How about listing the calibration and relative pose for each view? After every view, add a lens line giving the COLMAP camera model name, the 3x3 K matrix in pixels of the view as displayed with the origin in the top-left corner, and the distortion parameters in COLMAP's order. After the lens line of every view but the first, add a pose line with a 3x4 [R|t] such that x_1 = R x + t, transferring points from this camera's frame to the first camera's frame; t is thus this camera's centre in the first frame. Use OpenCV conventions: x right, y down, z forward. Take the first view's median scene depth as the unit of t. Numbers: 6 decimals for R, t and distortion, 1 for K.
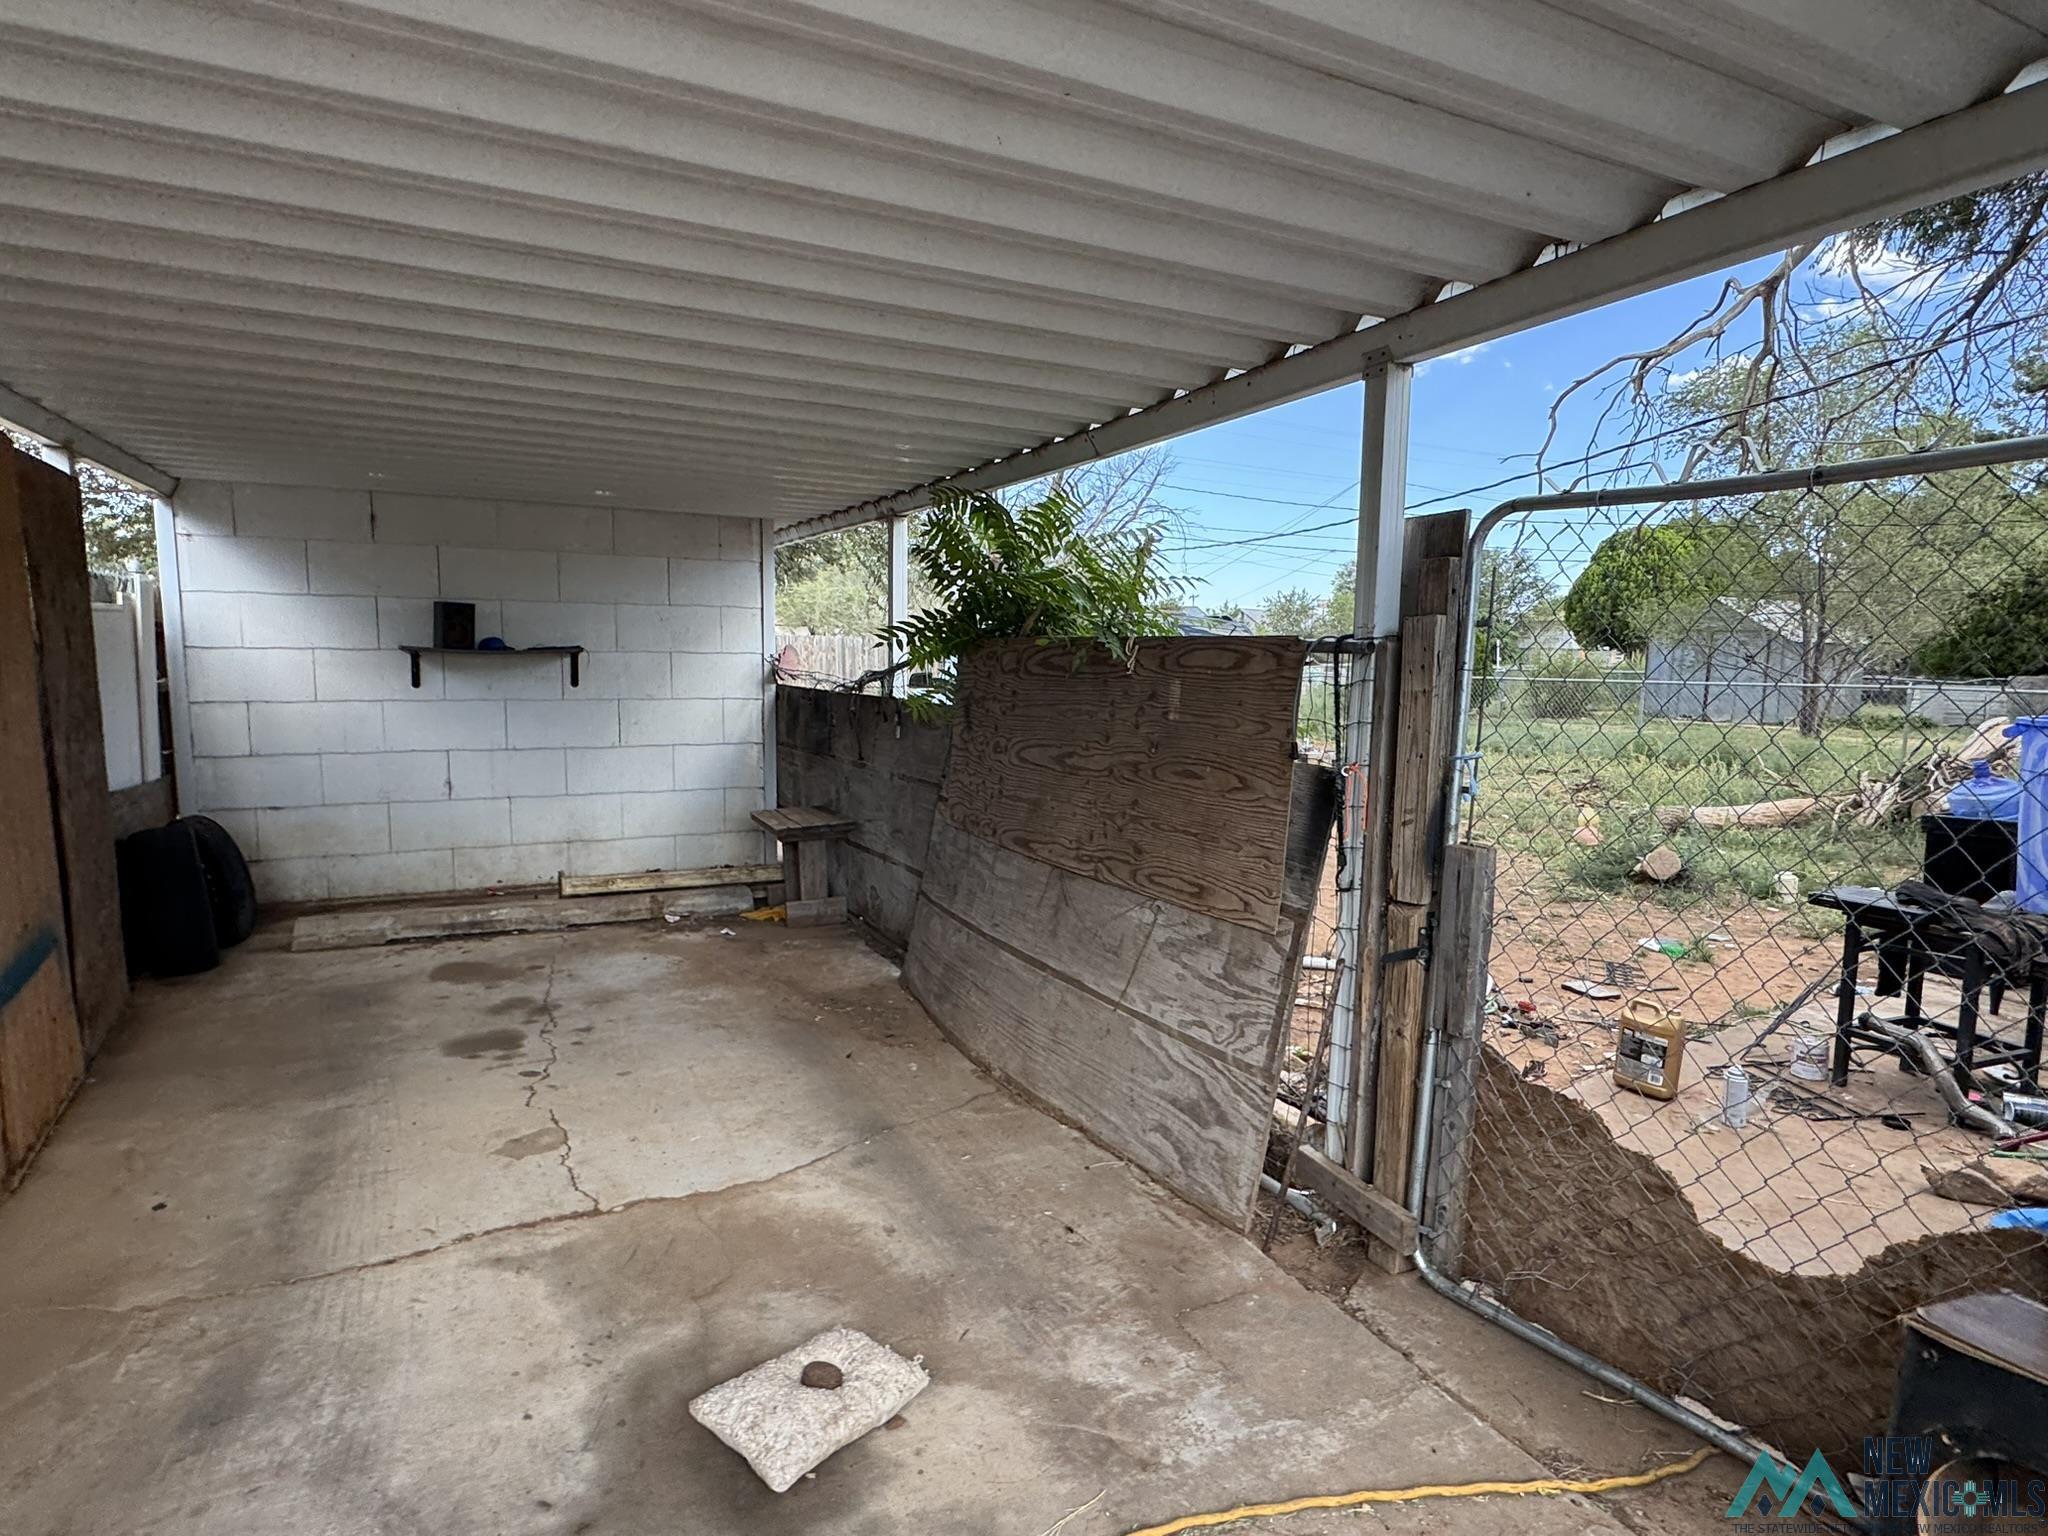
lens RADIAL K [[1113.8, 0, 1025.6], [0, 1113.8, 784.8], [0, 0, 1]] dist [0.000380, 0.001365]
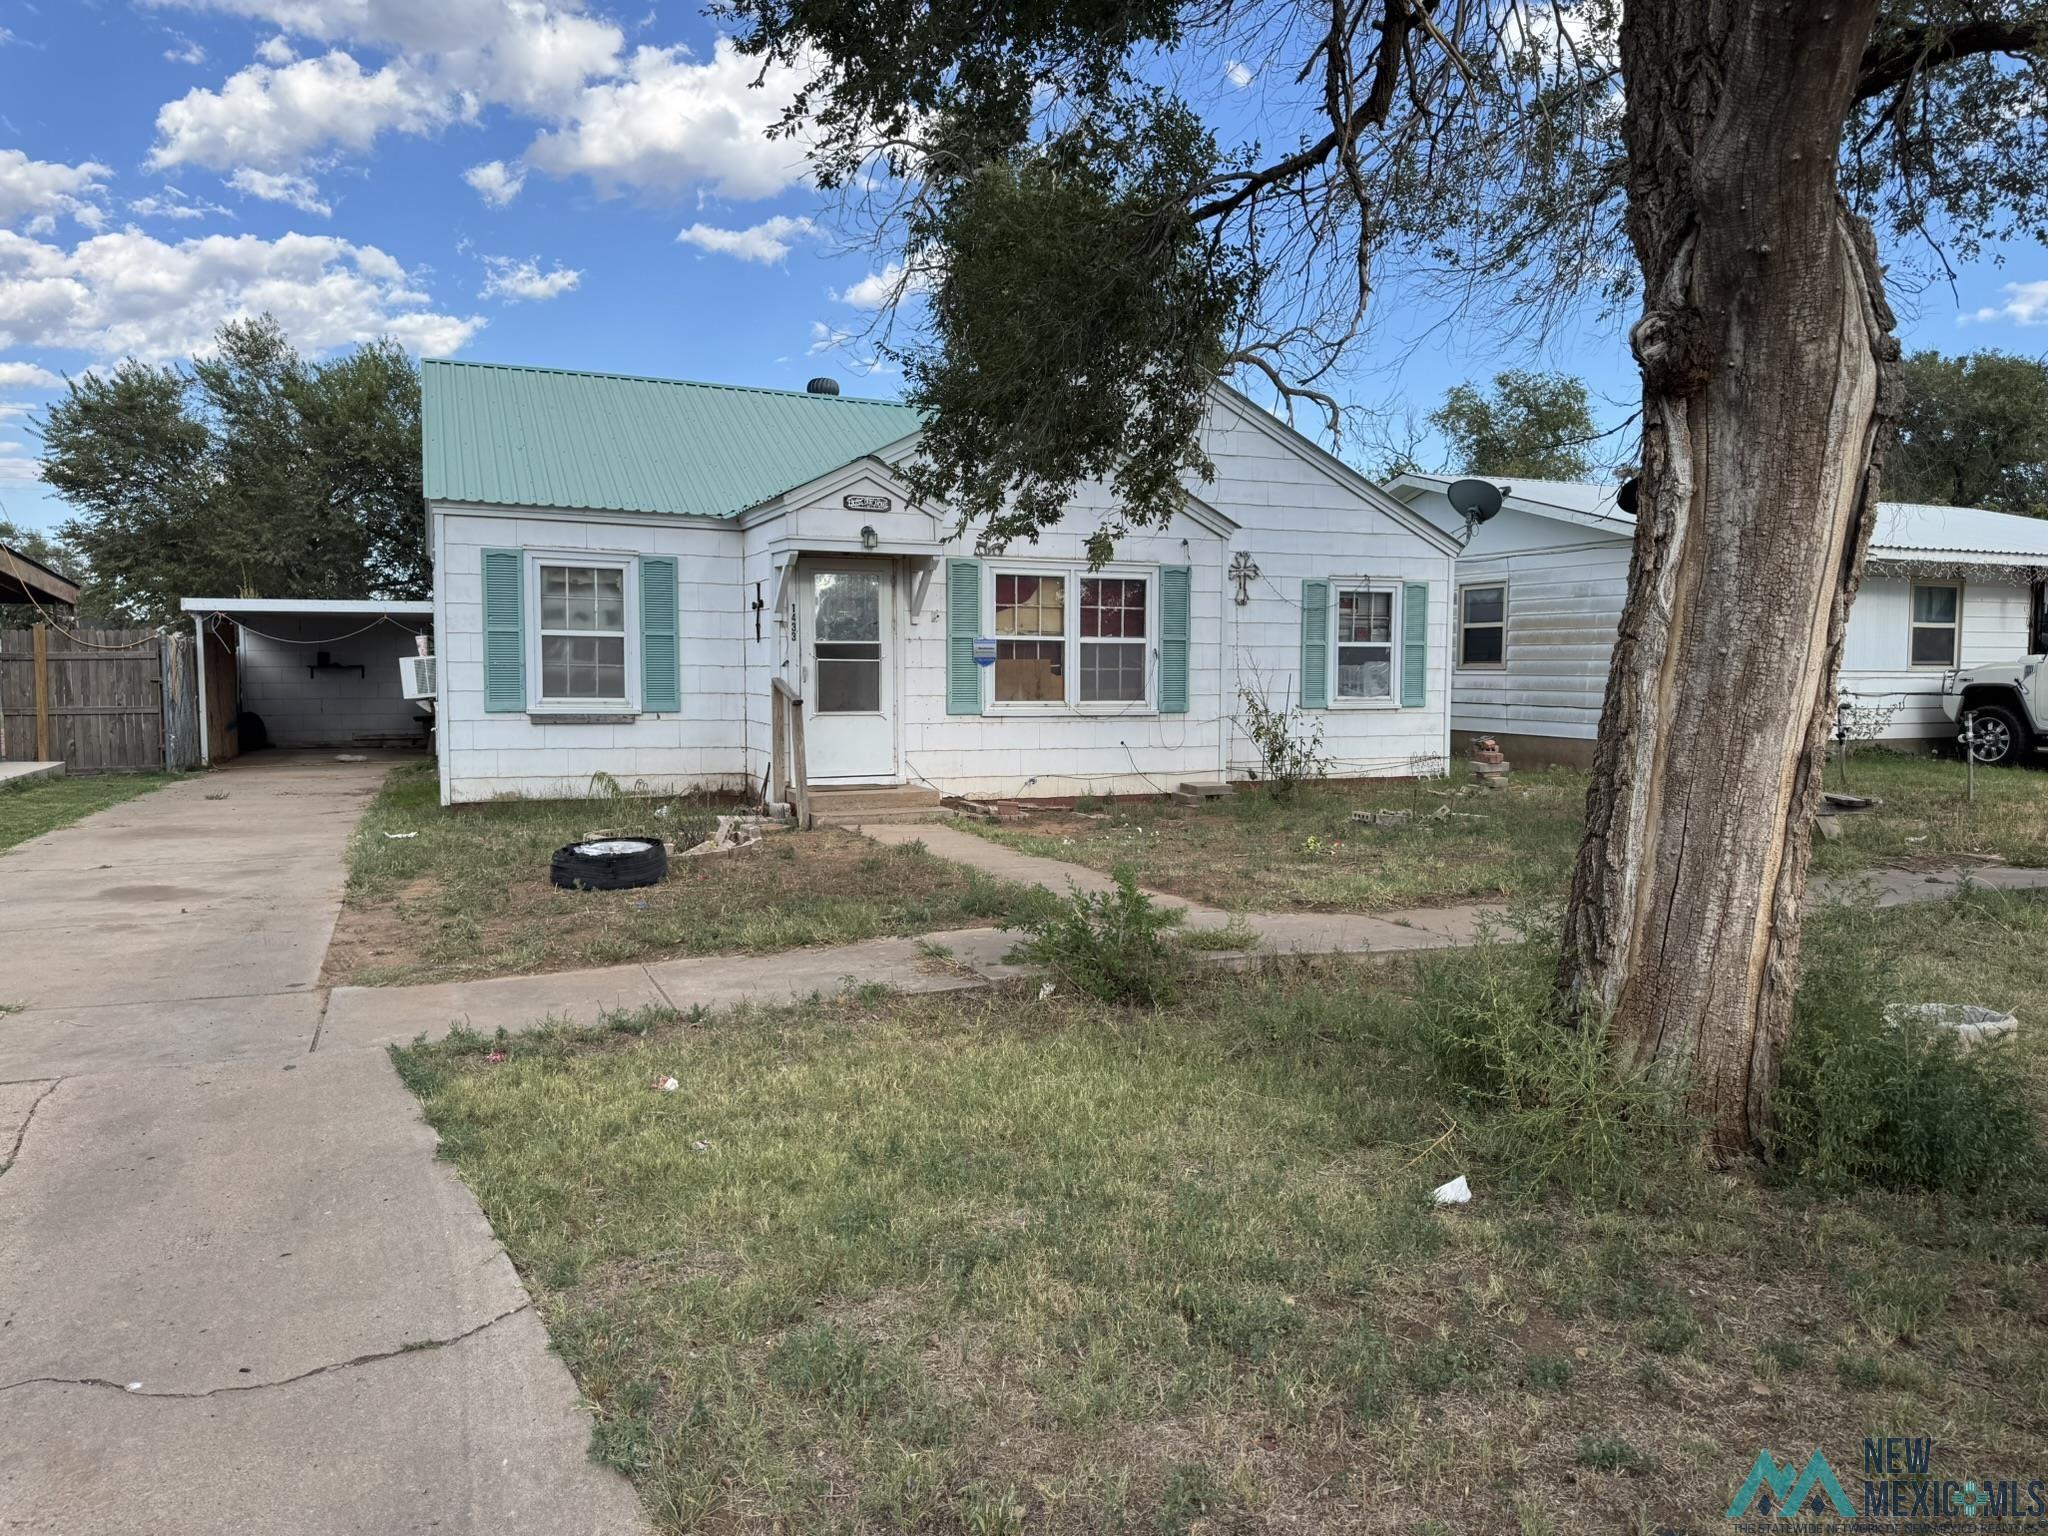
lens RADIAL K [[1421.8, 0, 1024.0], [0, 1421.8, 768.0], [0, 0, 1]] dist [0.067048, -0.075539]
pose [[0.997869, -0.007978, -0.064760, 1.882962], [0.004582, 0.998614, -0.052428, 0.423169], [0.065089, 0.052019, 0.996523, -3.184887]]
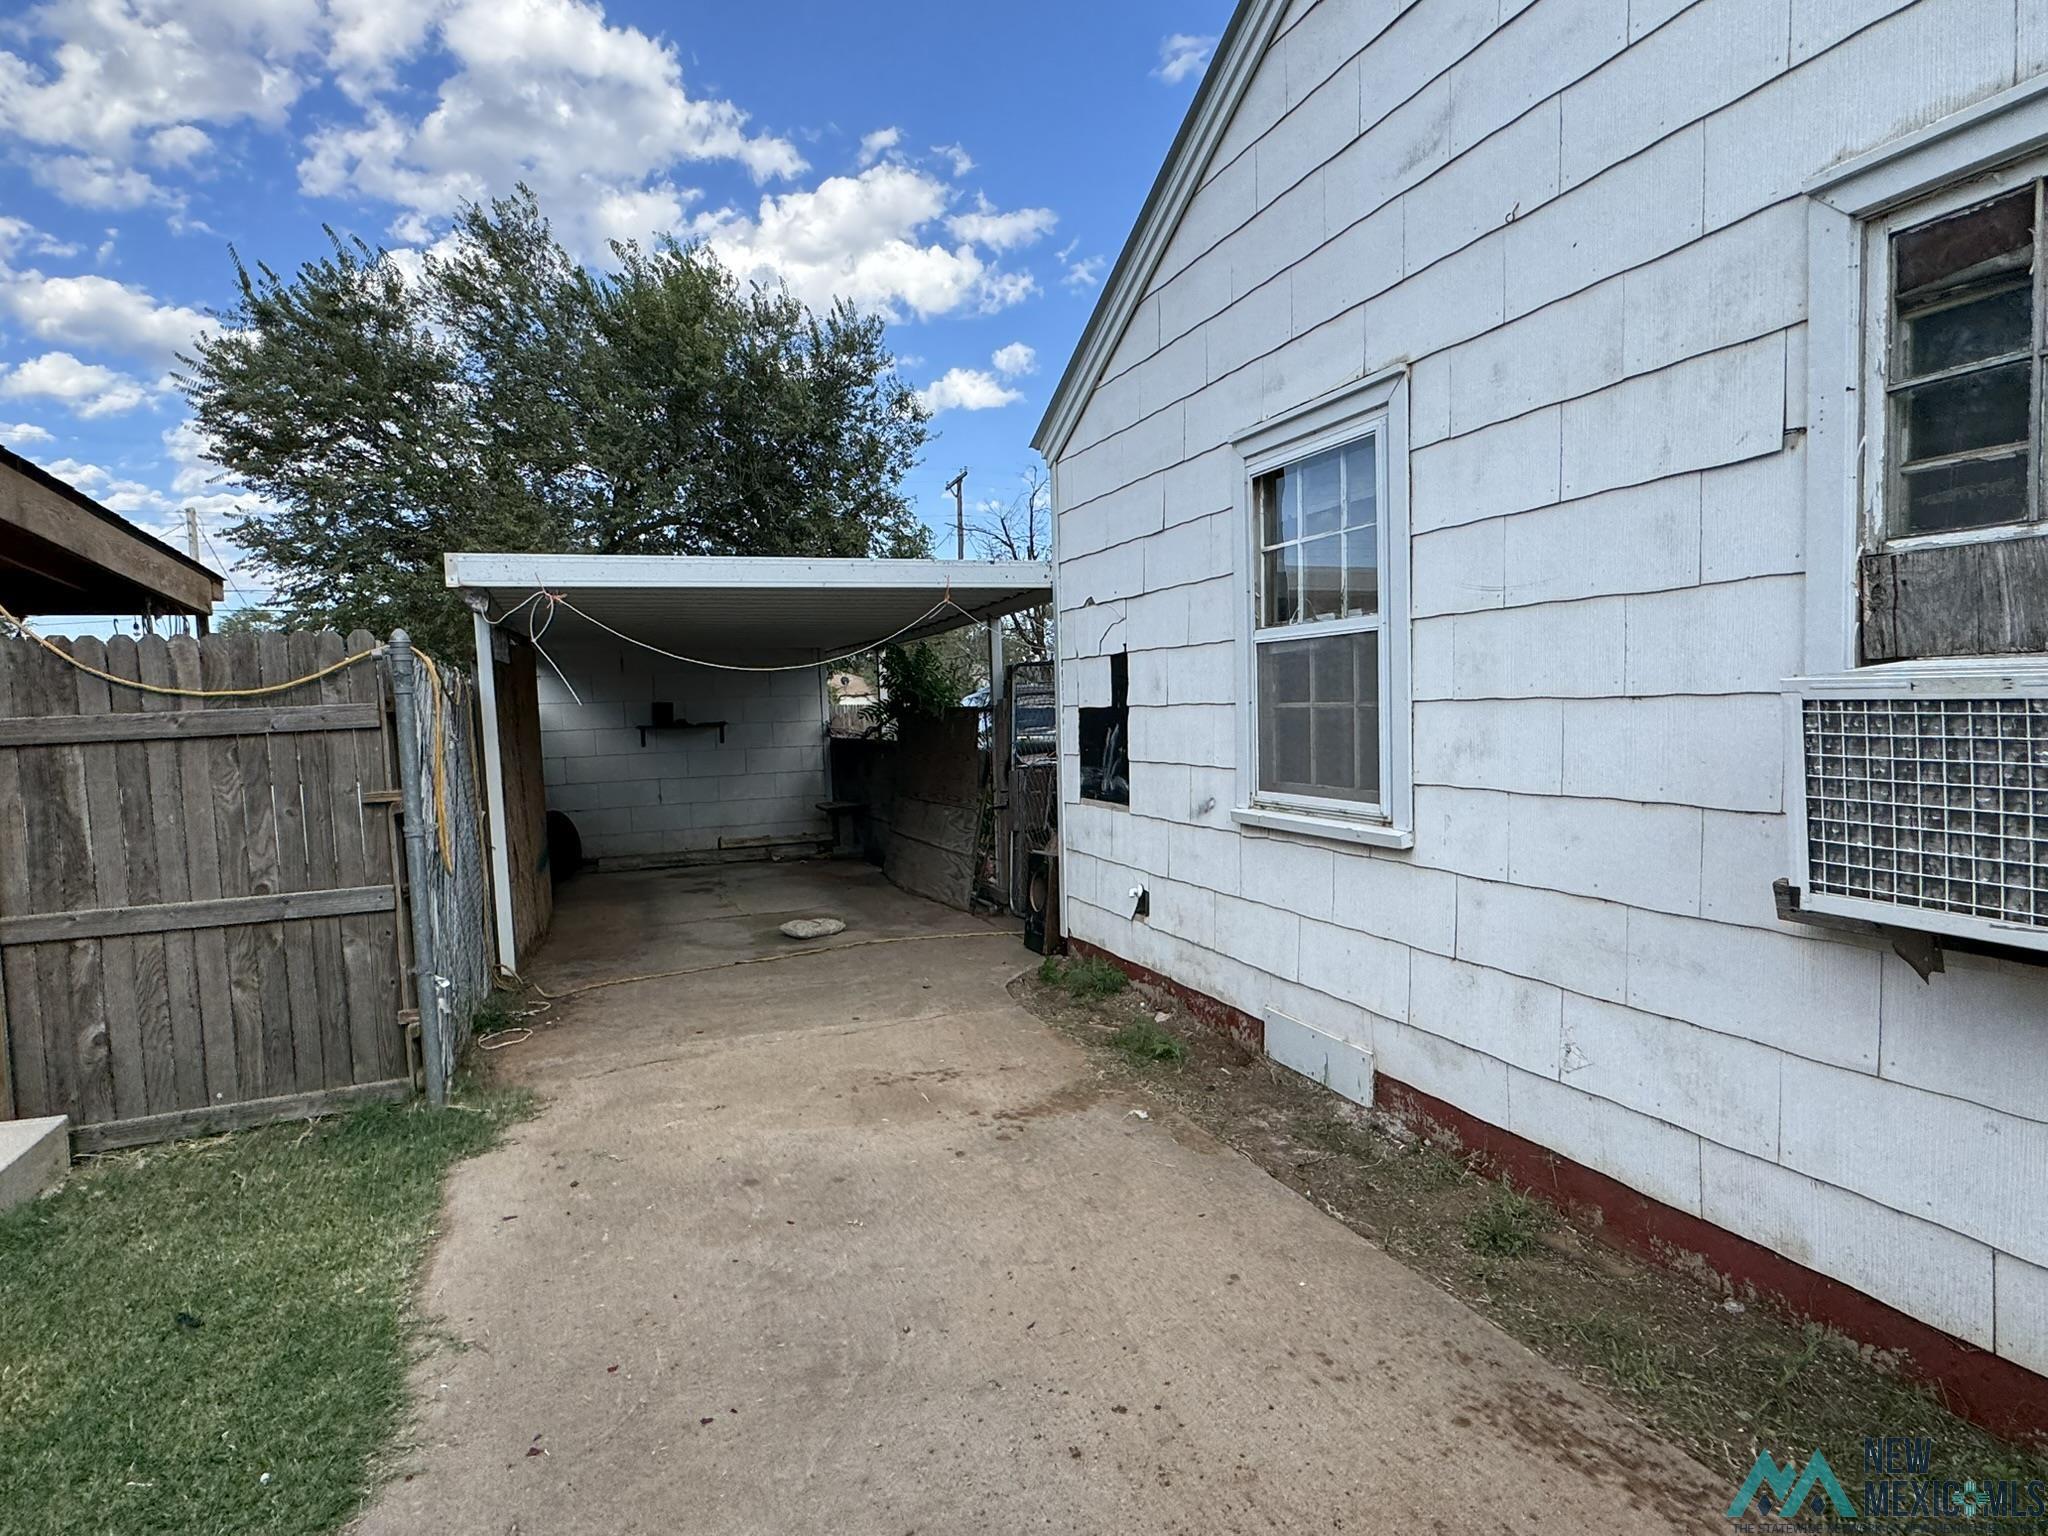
lens RADIAL K [[1113.8, 0, 1025.6], [0, 1113.8, 784.8], [0, 0, 1]] dist [0.000380, 0.001365]
pose [[0.995153, -0.042095, -0.088875, 0.291884], [0.037712, 0.998015, -0.050434, 0.104909], [0.090822, 0.046838, 0.994765, -0.894348]]
